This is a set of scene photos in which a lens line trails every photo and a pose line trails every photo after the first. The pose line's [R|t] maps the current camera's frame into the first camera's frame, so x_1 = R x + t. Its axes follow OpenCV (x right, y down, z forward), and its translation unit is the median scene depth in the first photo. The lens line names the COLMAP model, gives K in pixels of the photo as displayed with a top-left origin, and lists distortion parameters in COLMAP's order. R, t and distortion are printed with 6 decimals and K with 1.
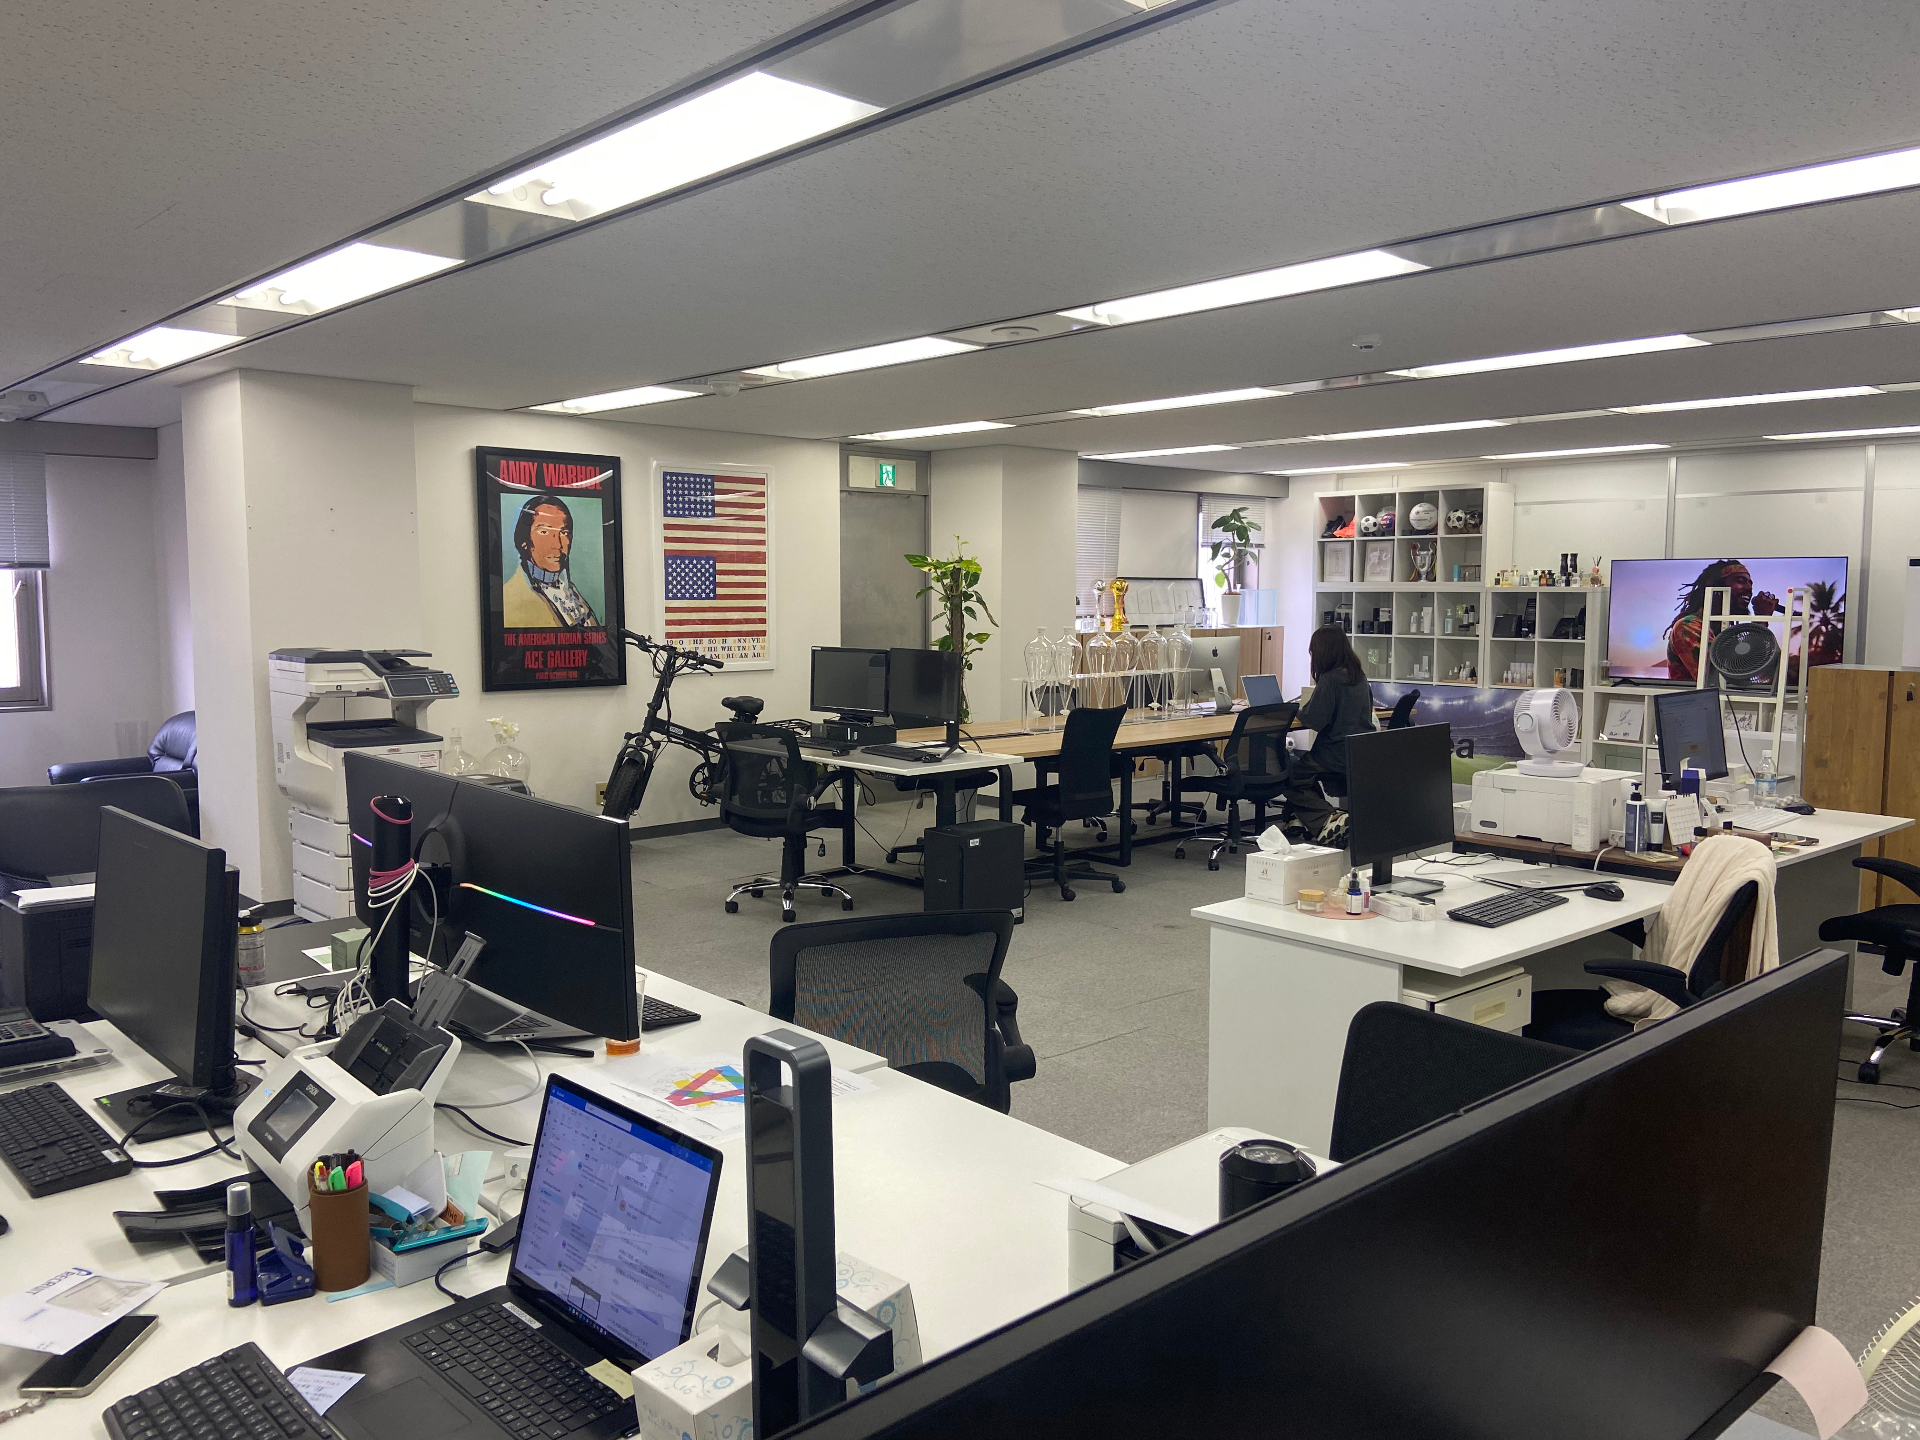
lens RADIAL K [[1483.9, 0, 956.9], [0, 1483.9, 725.7], [0, 0, 1]] dist [0.014364, 0.003595]
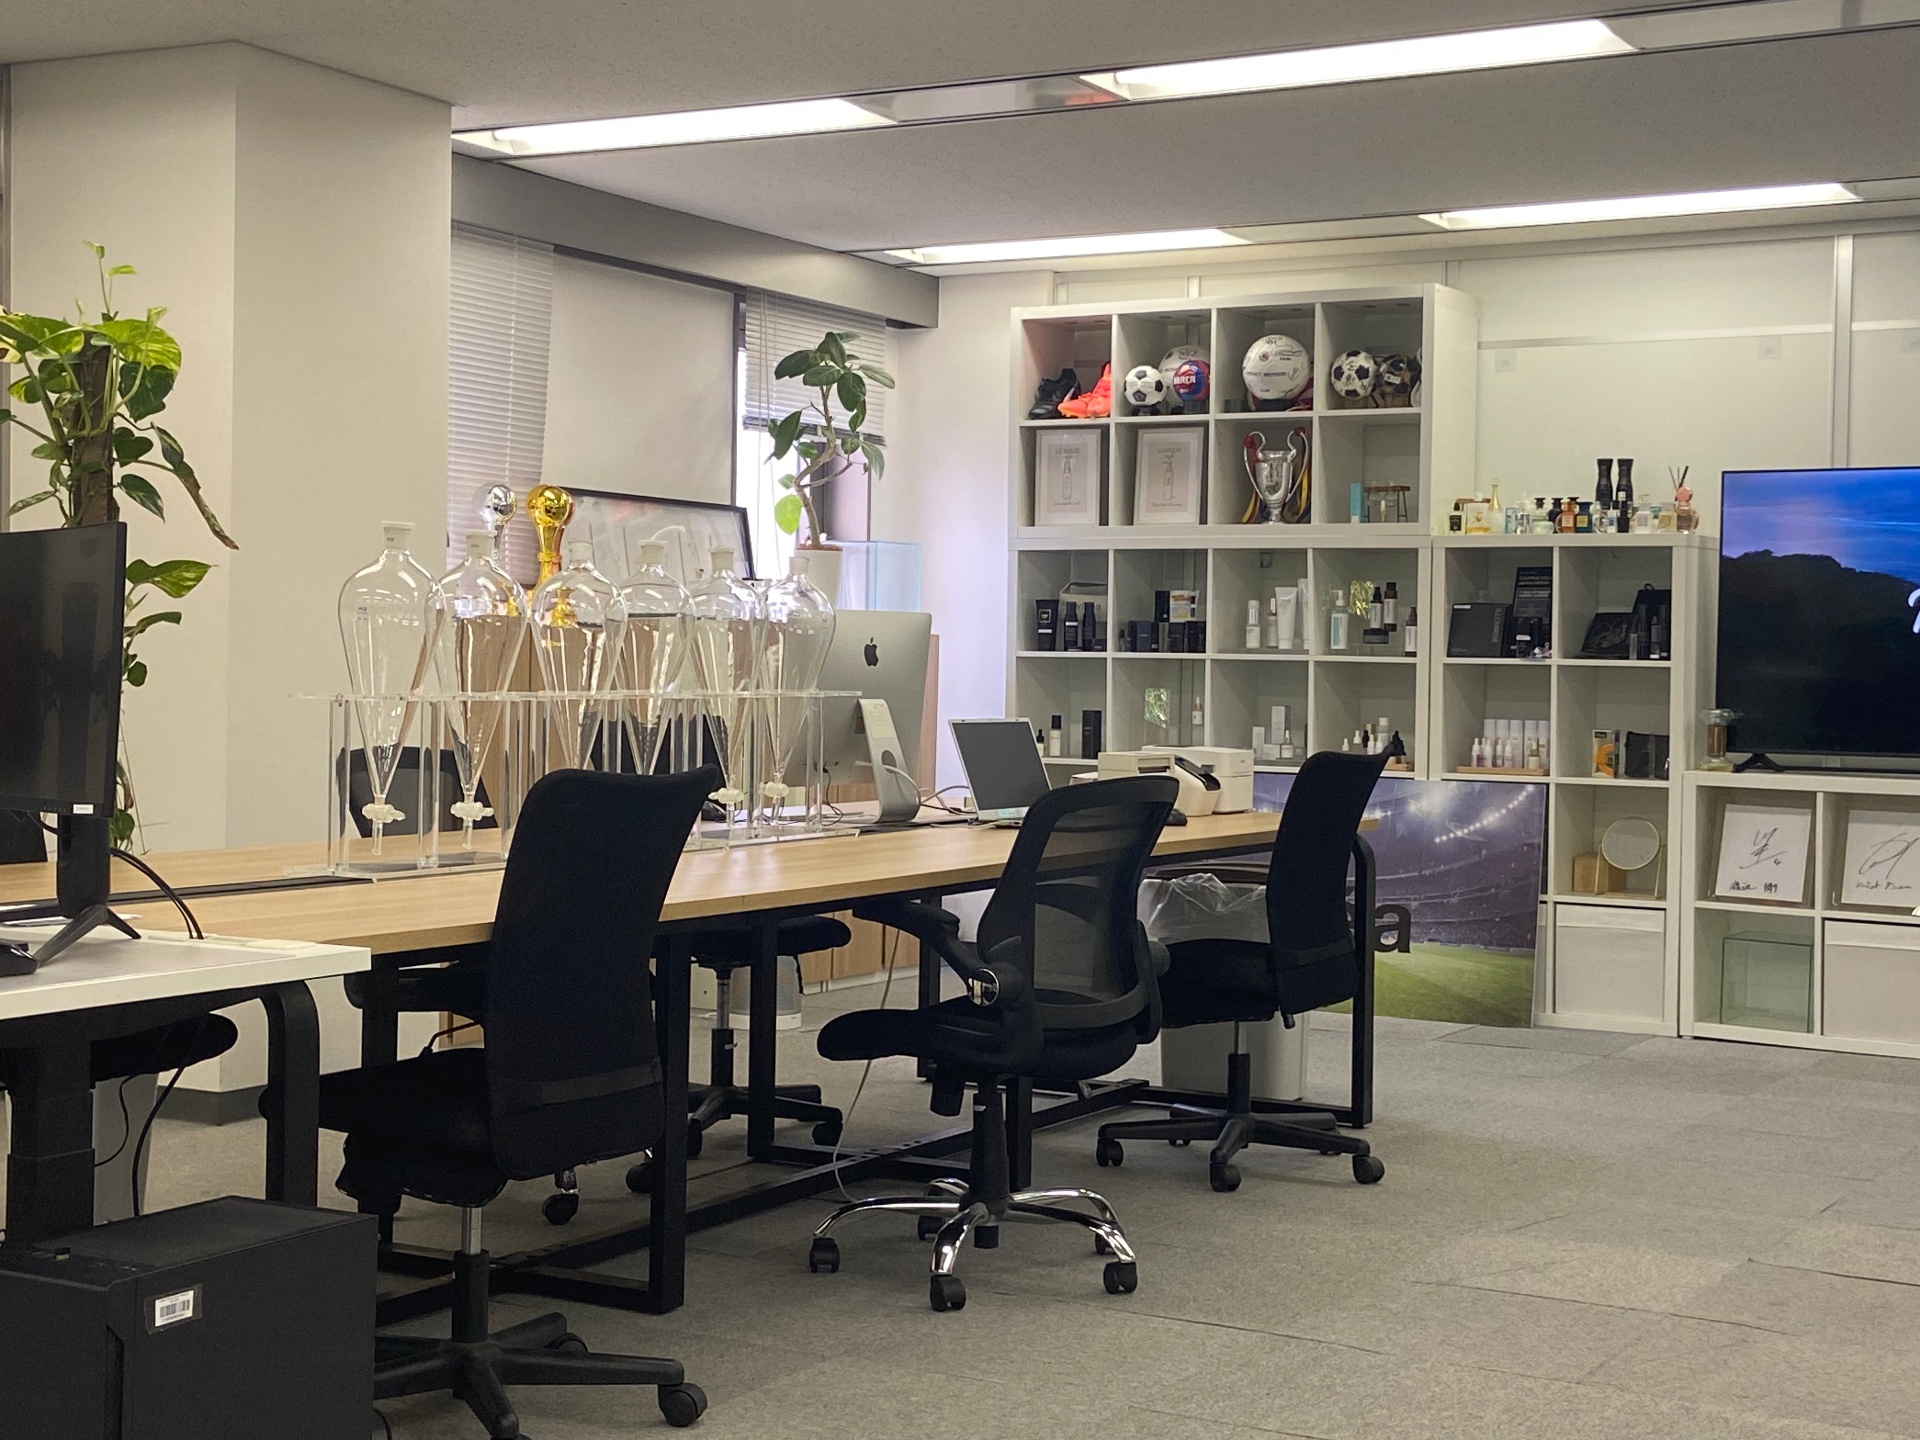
lens RADIAL K [[2816.7, 0, 946.4], [0, 2816.7, 700.0], [0, 0, 1]] dist [0.105695, 0.000000]
pose [[0.956382, 0.007583, 0.292019, -0.002407], [0.015296, 0.996992, -0.075984, 0.010073], [-0.291717, 0.077137, 0.953389, 0.292912]]
